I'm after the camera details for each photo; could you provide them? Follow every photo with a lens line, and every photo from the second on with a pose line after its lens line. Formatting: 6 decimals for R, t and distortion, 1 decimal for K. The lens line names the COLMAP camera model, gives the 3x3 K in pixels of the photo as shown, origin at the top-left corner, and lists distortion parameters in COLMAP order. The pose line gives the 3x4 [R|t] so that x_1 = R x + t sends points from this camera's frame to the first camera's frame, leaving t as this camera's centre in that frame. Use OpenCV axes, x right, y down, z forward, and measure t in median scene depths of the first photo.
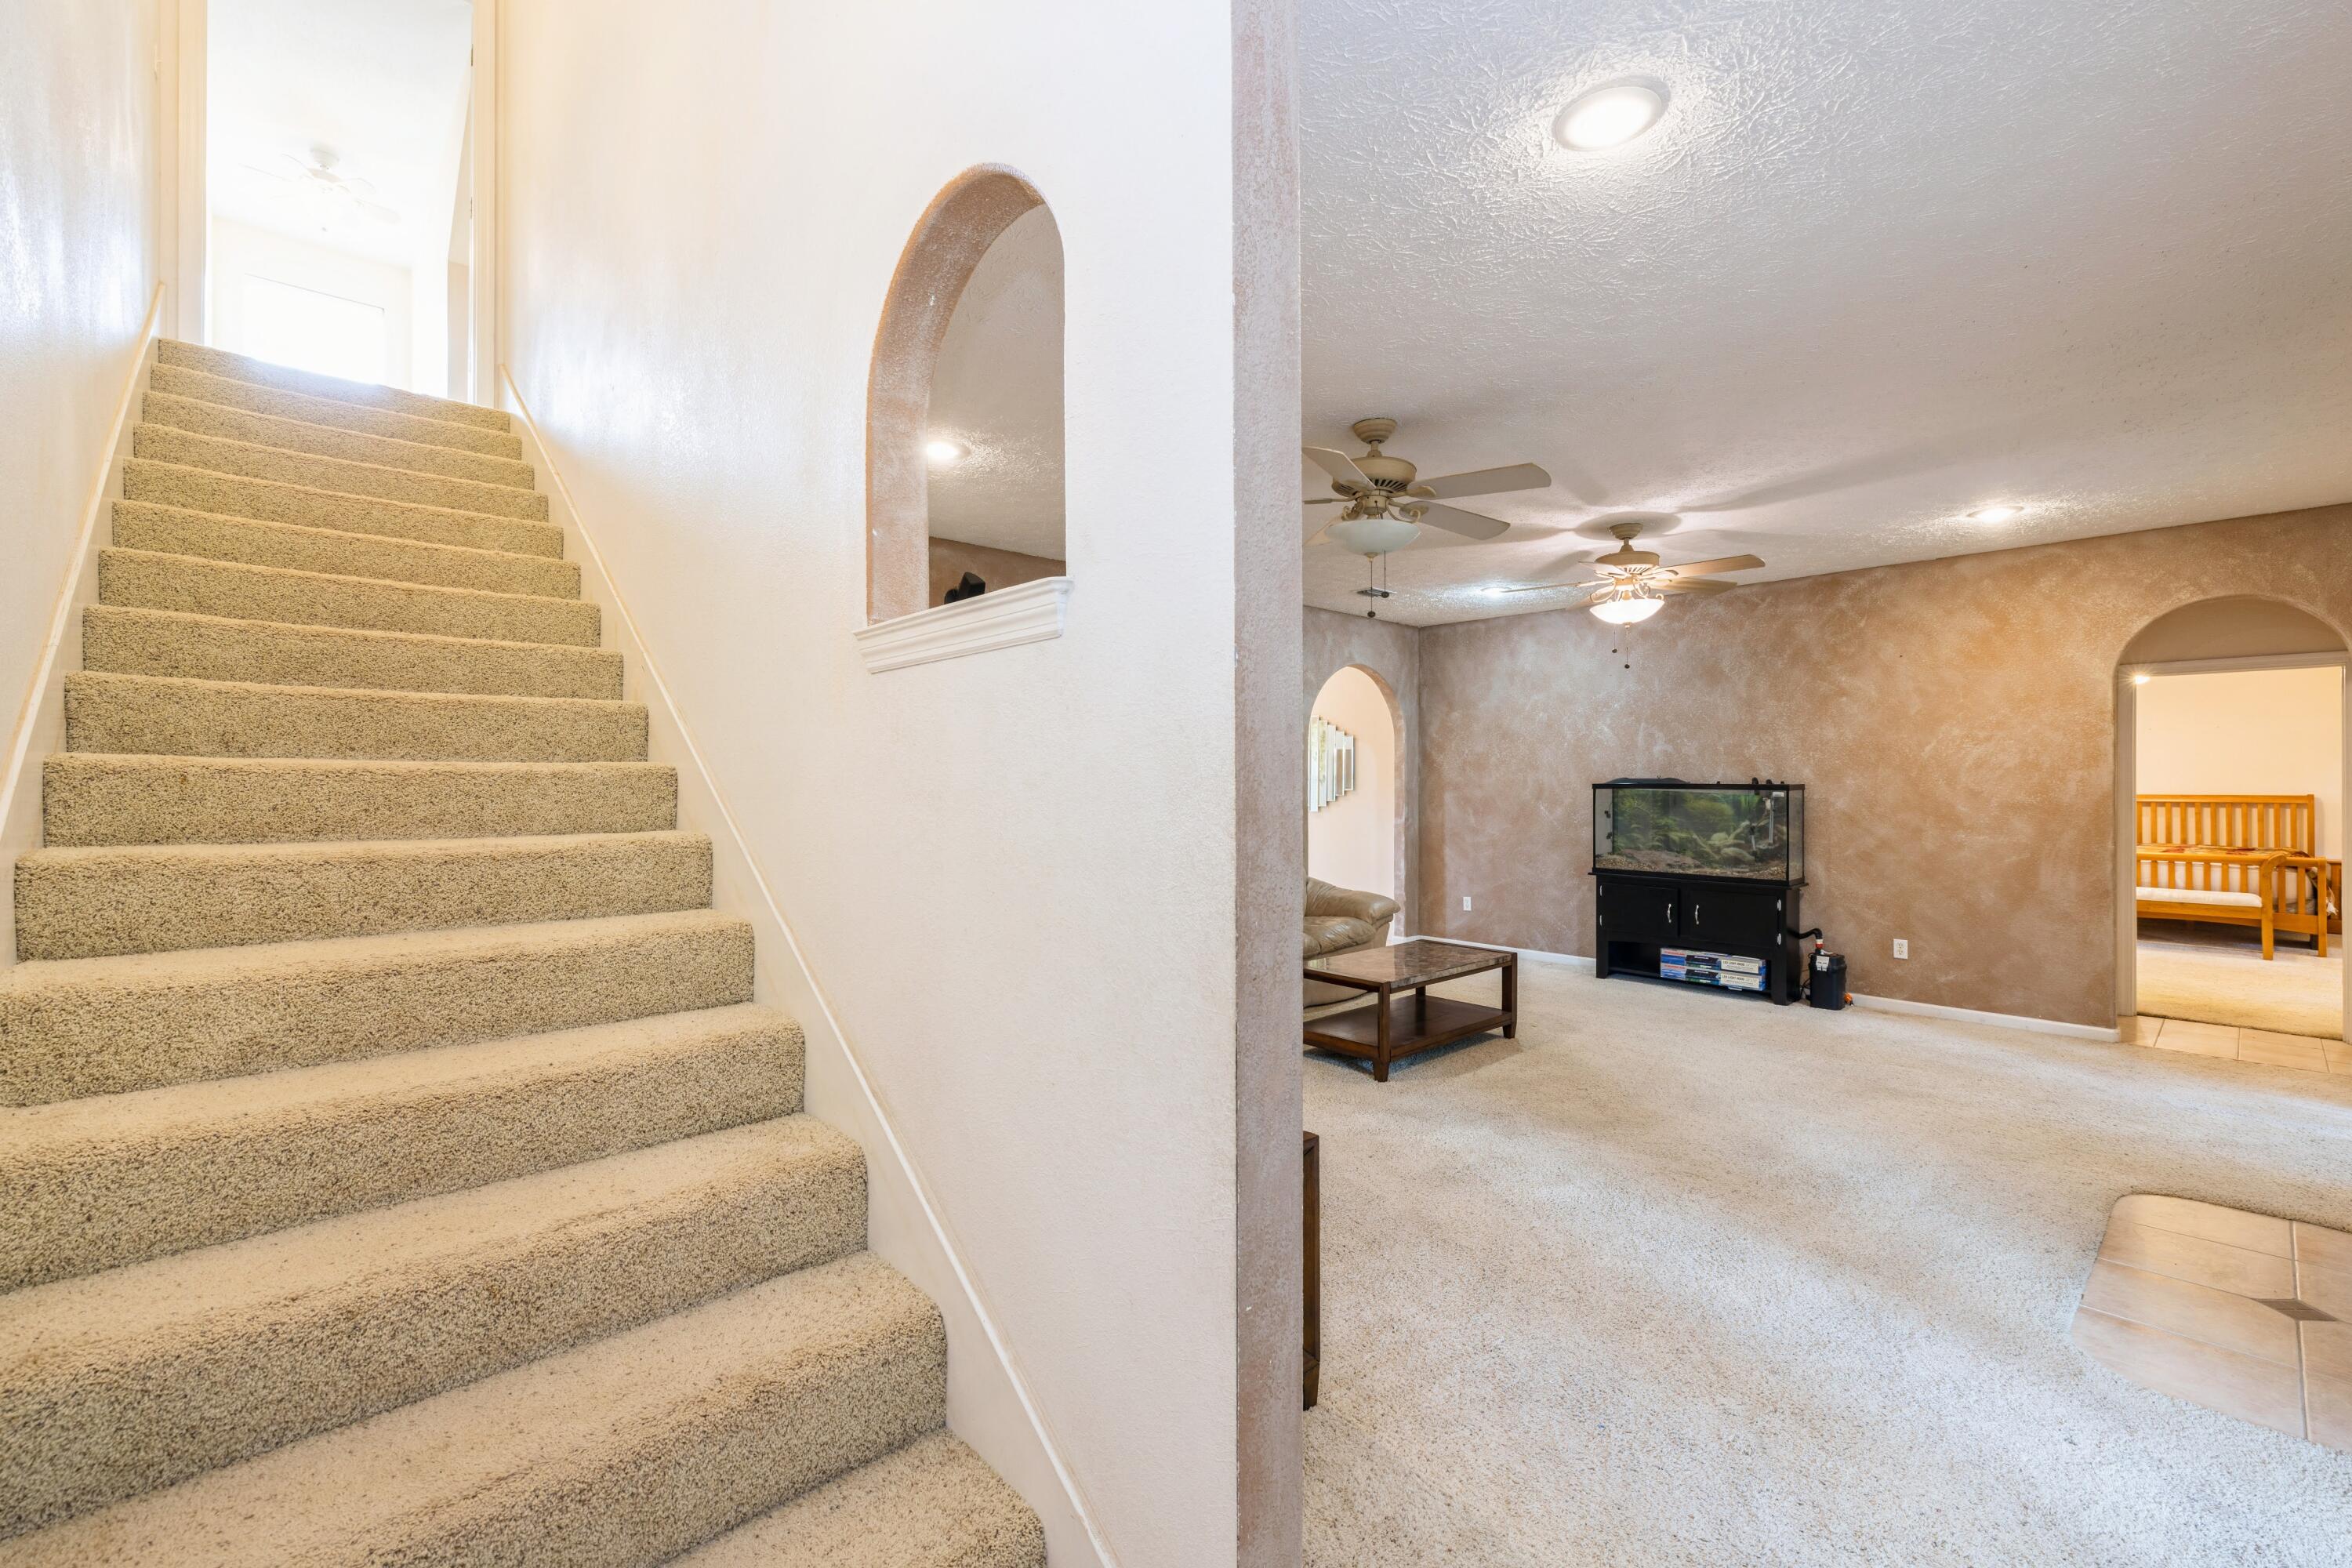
lens RADIAL K [[981.8, 0, 1164.6], [0, 981.8, 776.7], [0, 0, 1]] dist [0.000289, 0.000045]
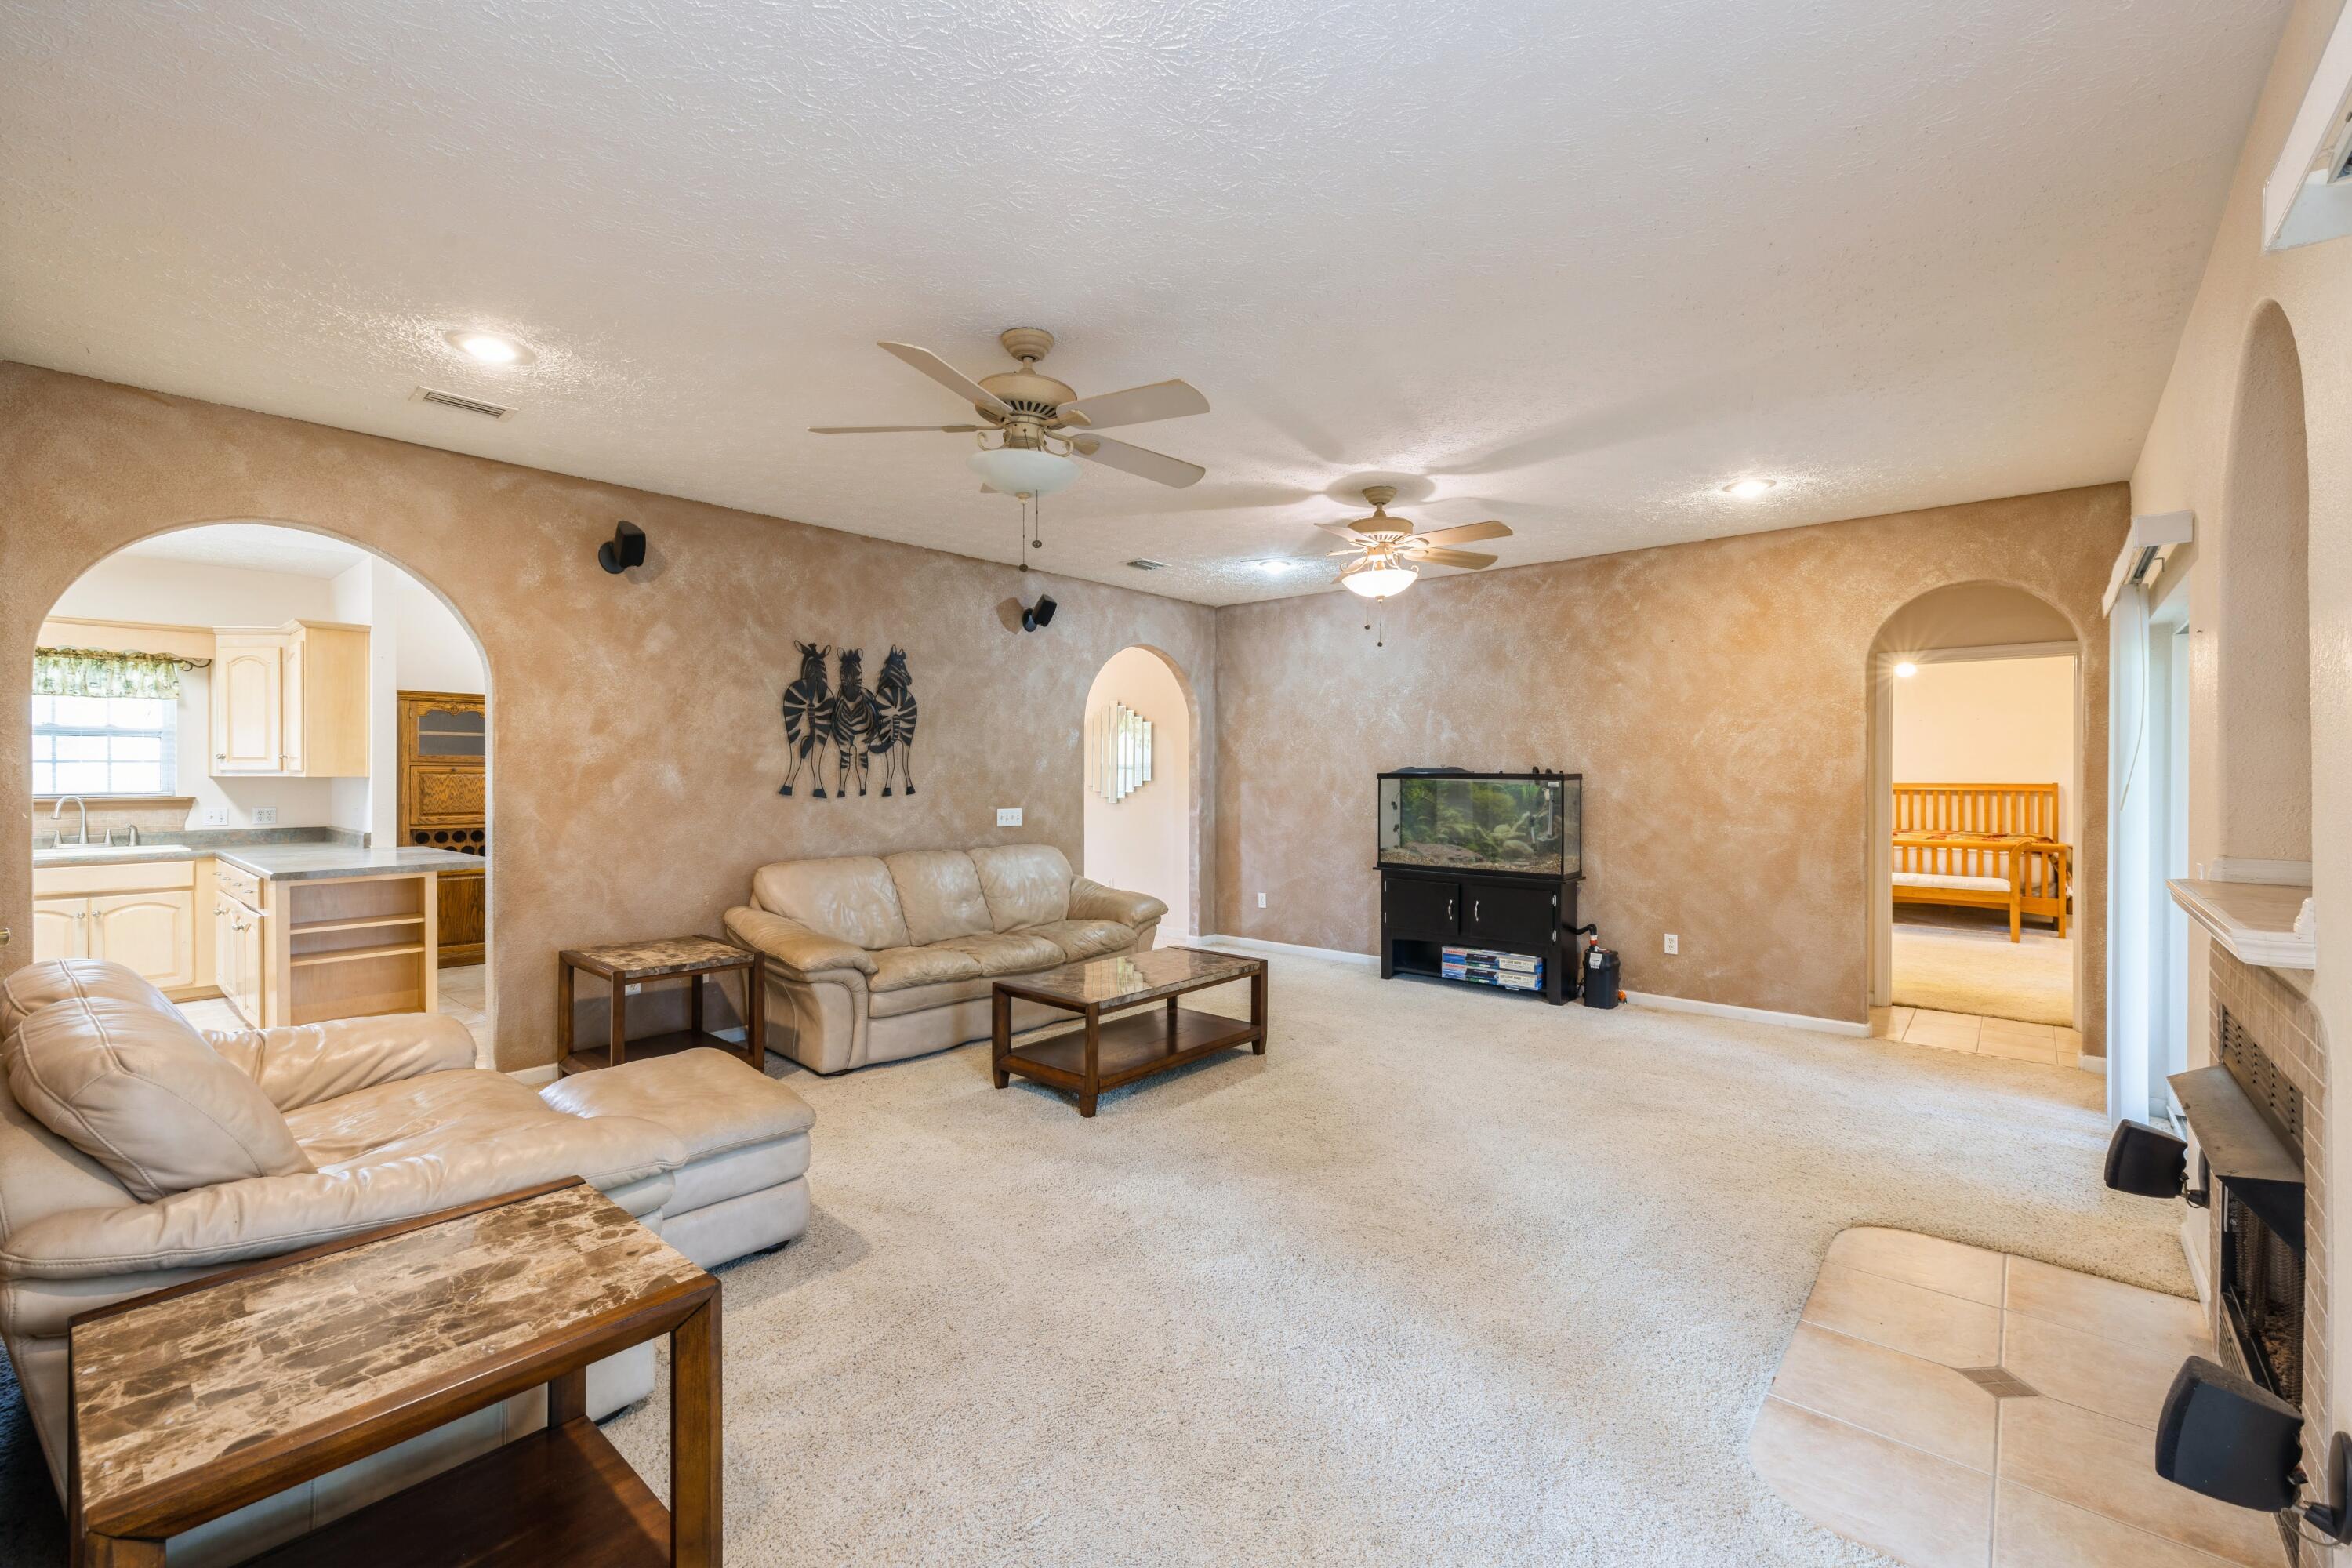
lens RADIAL K [[981.8, 0, 1163.2], [0, 981.8, 772.4], [0, 0, 1]] dist [0.000289, 0.000045]
pose [[0.992979, -0.000658, 0.118290, 0.169857], [-0.000042, 0.999983, 0.005914, 0.001189], [-0.118292, -0.005877, 0.992961, 0.123056]]
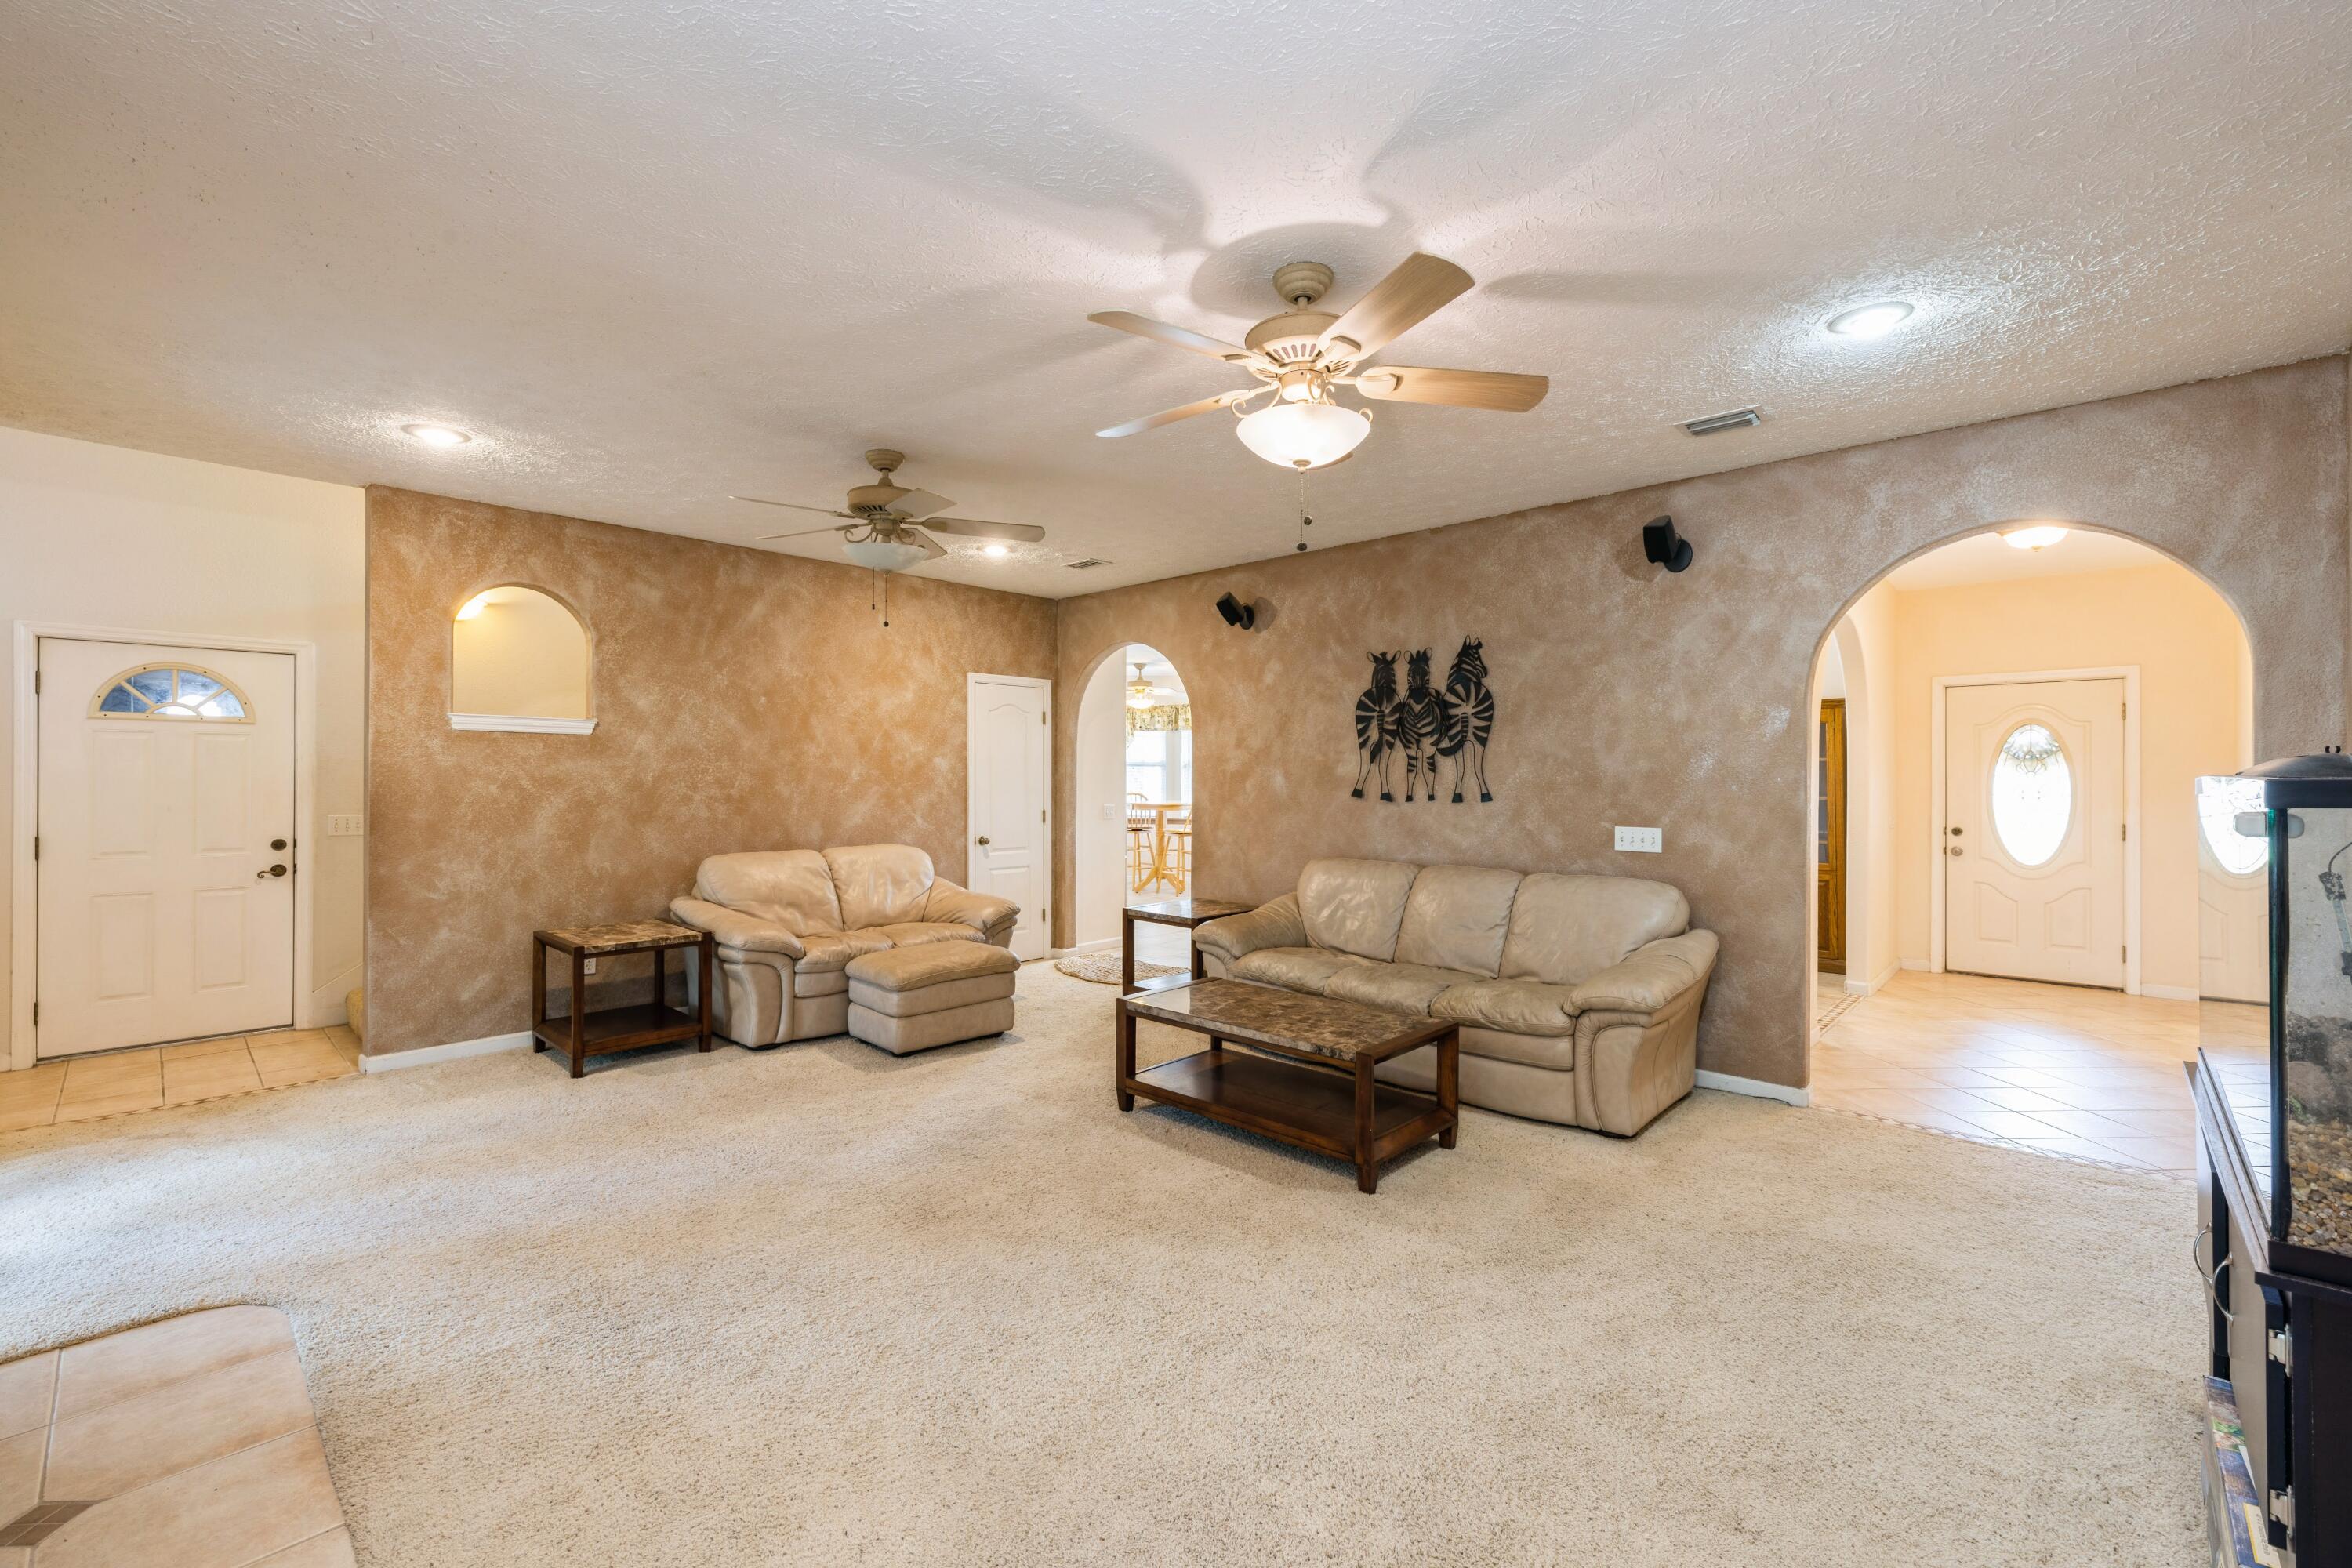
lens RADIAL K [[981.8, 0, 1182.1], [0, 981.8, 774.2], [0, 0, 1]] dist [0.000289, 0.000045]
pose [[0.087043, -0.005024, -0.996192, 1.012630], [0.002723, 0.999985, -0.004805, 0.009711], [0.996201, -0.002294, 0.087055, 0.922075]]
